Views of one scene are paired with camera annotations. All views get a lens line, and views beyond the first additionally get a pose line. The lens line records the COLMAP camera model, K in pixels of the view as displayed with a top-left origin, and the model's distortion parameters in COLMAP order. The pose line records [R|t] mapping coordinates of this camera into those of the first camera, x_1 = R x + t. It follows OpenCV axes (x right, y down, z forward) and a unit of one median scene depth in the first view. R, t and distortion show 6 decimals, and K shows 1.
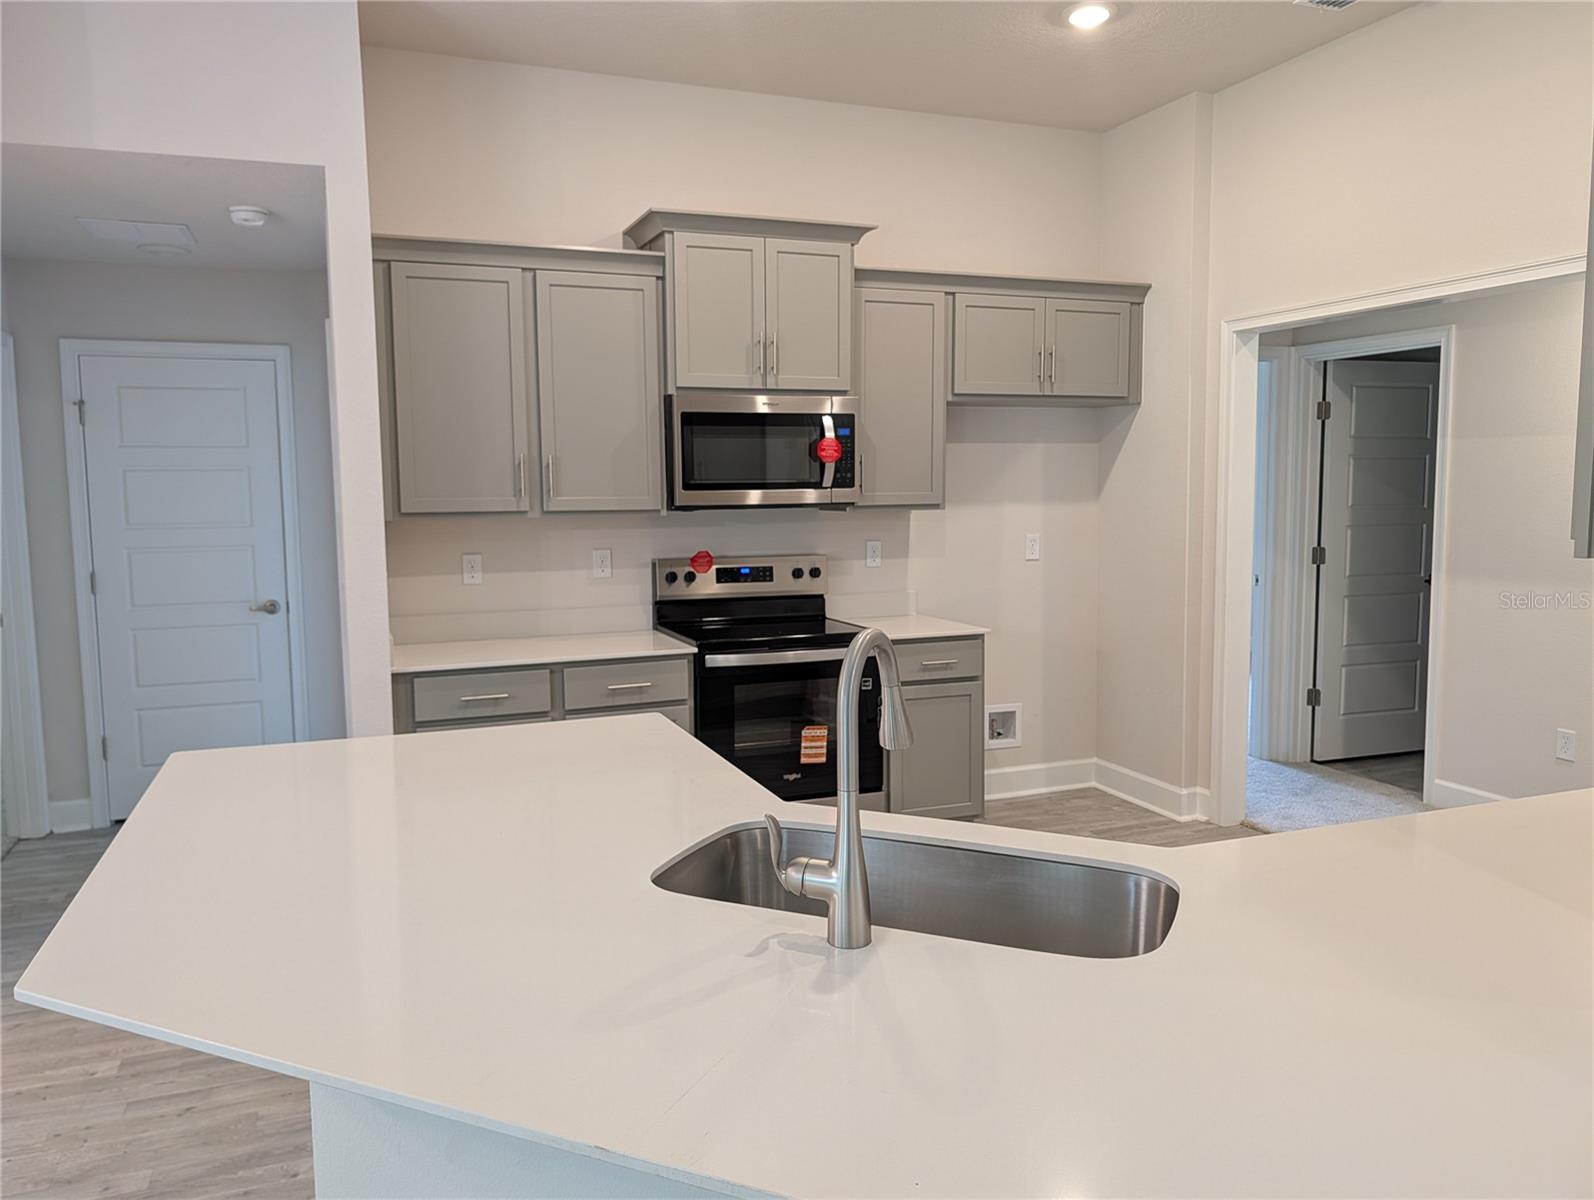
lens RADIAL K [[1131.2, 0, 794.1], [0, 1131.2, 599.7], [0, 0, 1]] dist [0.022418, -0.018445]
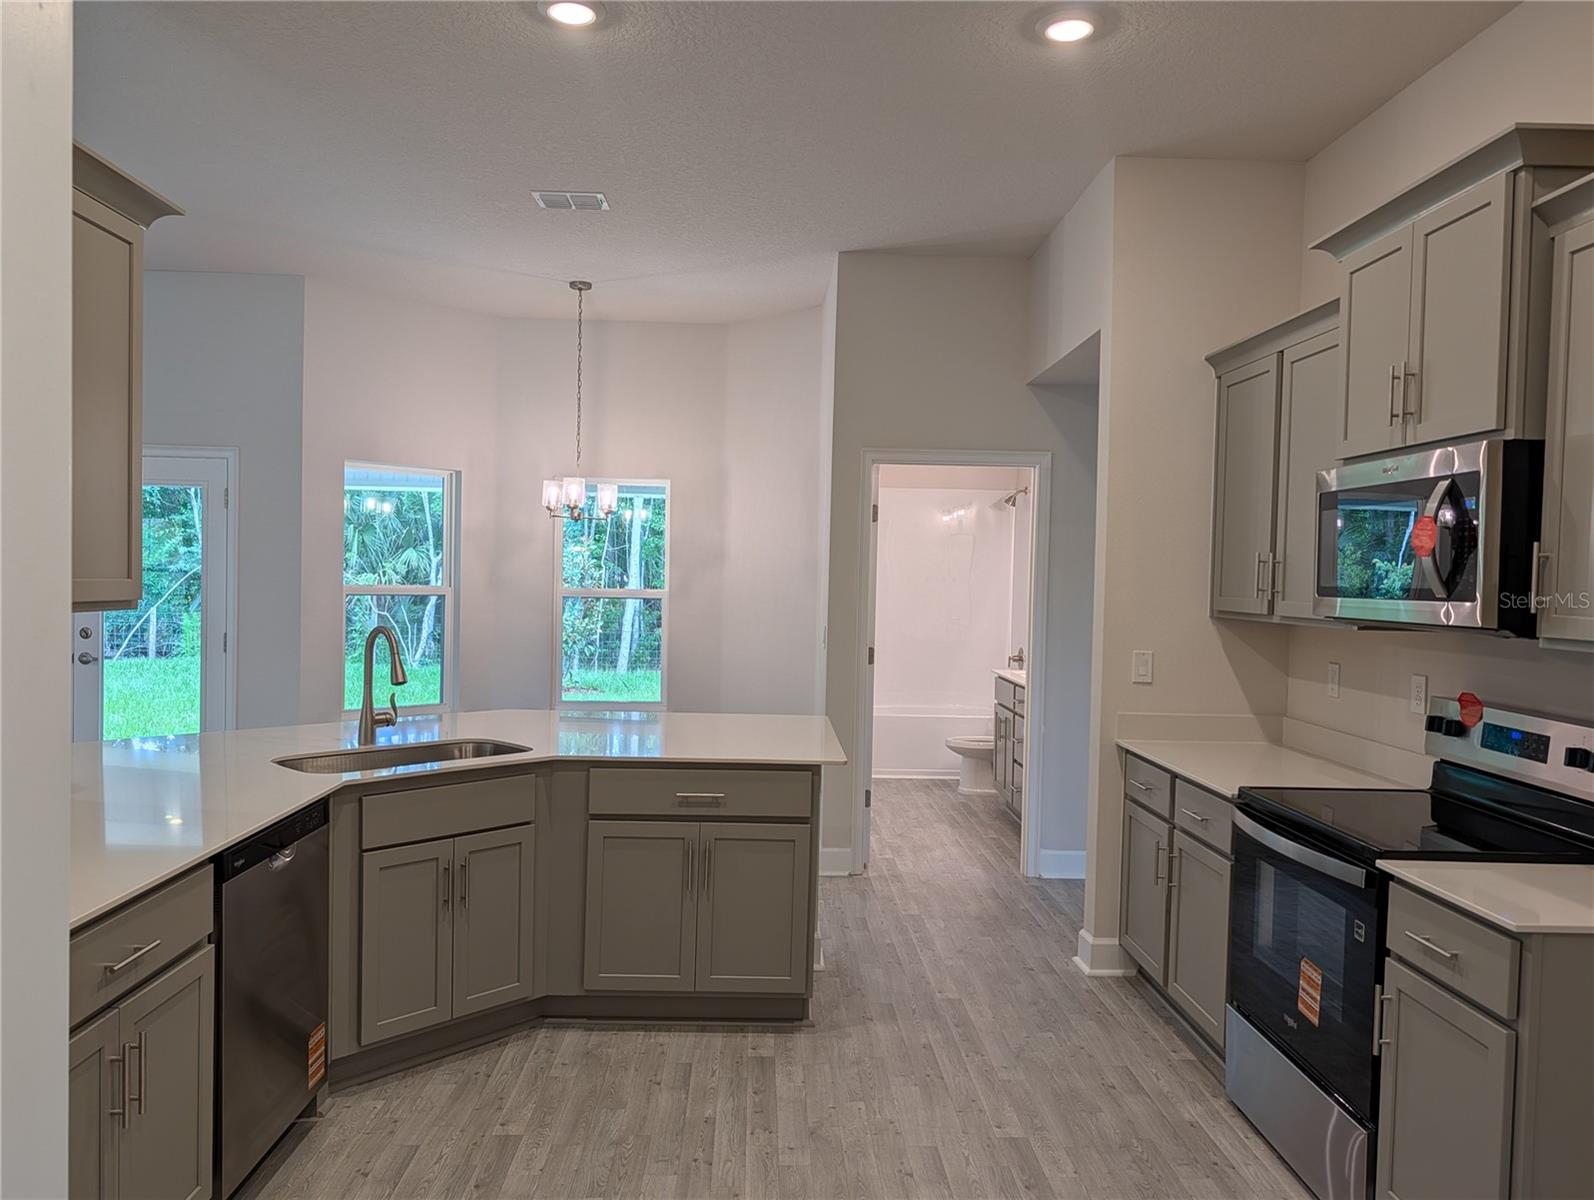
lens RADIAL K [[1131.2, 0, 768.5], [0, 1131.2, 607.6], [0, 0, 1]] dist [0.022418, -0.018445]
pose [[-0.326211, 0.030274, -0.944812, 0.645370], [-0.108985, 0.991618, 0.069402, -0.090920], [0.938993, 0.125610, -0.320178, 0.819892]]
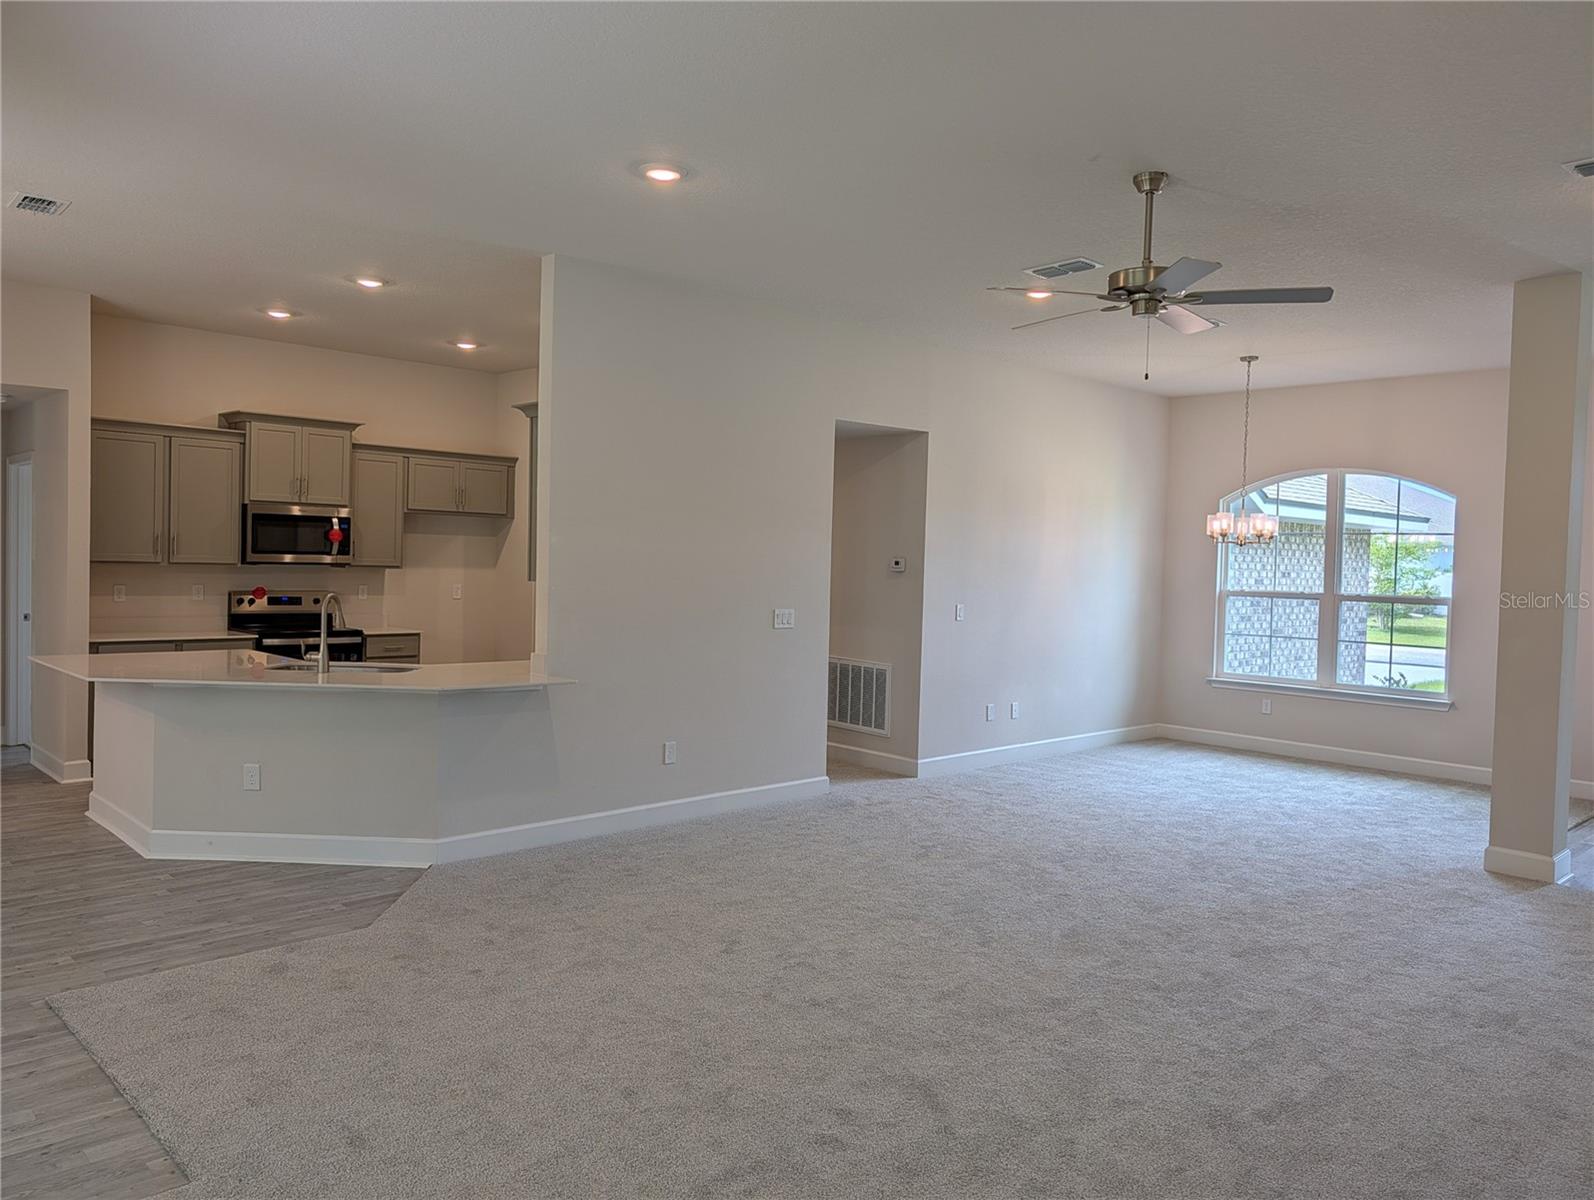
lens RADIAL K [[1131.2, 0, 795.9], [0, 1131.2, 595.5], [0, 0, 1]] dist [0.022418, -0.018445]
pose [[0.921636, 0.024190, 0.387302, 0.007366], [0.001791, 0.997779, -0.066580, 0.097709], [-0.388052, 0.062056, 0.919546, -1.056843]]
